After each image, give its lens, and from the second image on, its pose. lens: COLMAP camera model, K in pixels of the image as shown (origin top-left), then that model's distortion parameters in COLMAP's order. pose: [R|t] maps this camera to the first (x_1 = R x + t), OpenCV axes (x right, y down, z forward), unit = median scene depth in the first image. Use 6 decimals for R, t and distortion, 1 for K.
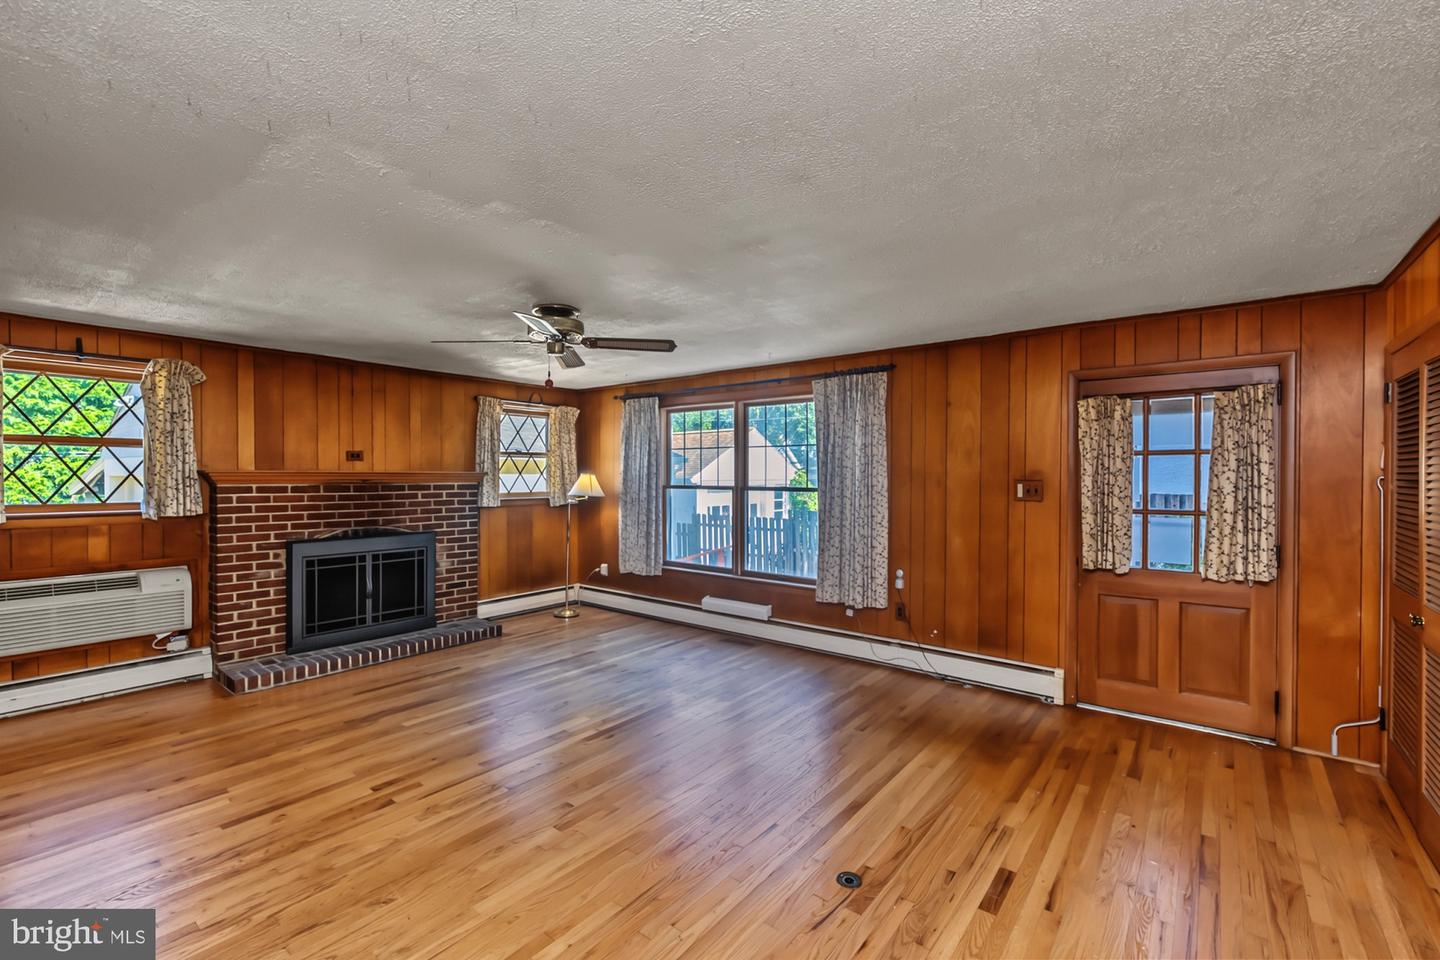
lens RADIAL K [[621.2, 0, 719.5], [0, 621.2, 478.2], [0, 0, 1]] dist [-0.001101, 0.000014]
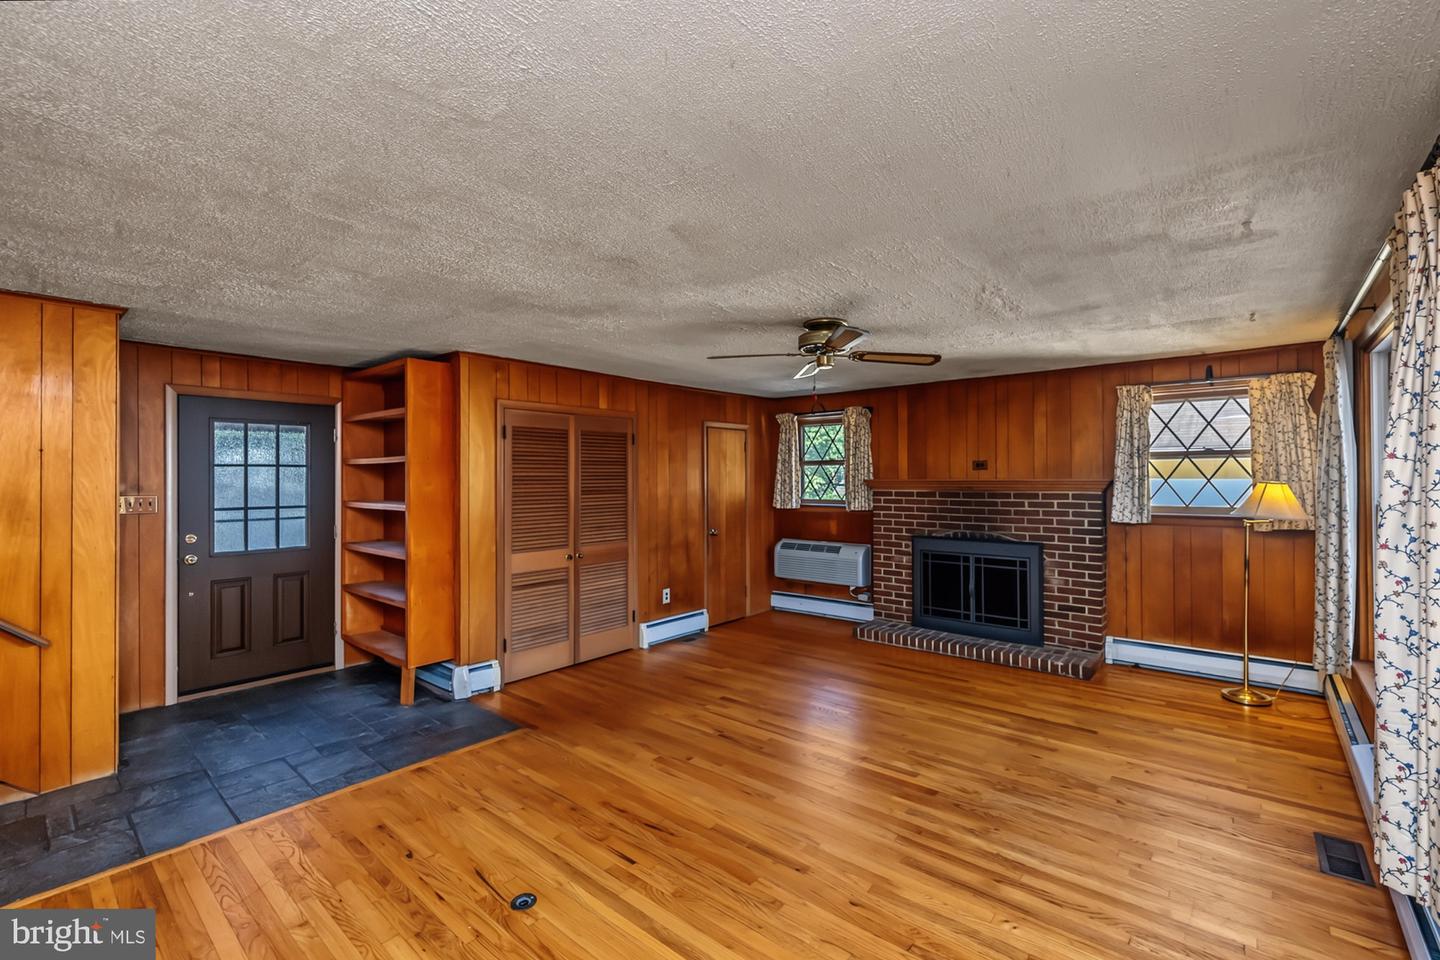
lens RADIAL K [[621.2, 0, 720.1], [0, 621.2, 479.6], [0, 0, 1]] dist [-0.001101, 0.000014]
pose [[-0.033100, -0.001434, -0.999451, 0.530477], [-0.002052, 0.999997, -0.001367, -0.008630], [0.999450, 0.002006, -0.033103, 0.603494]]
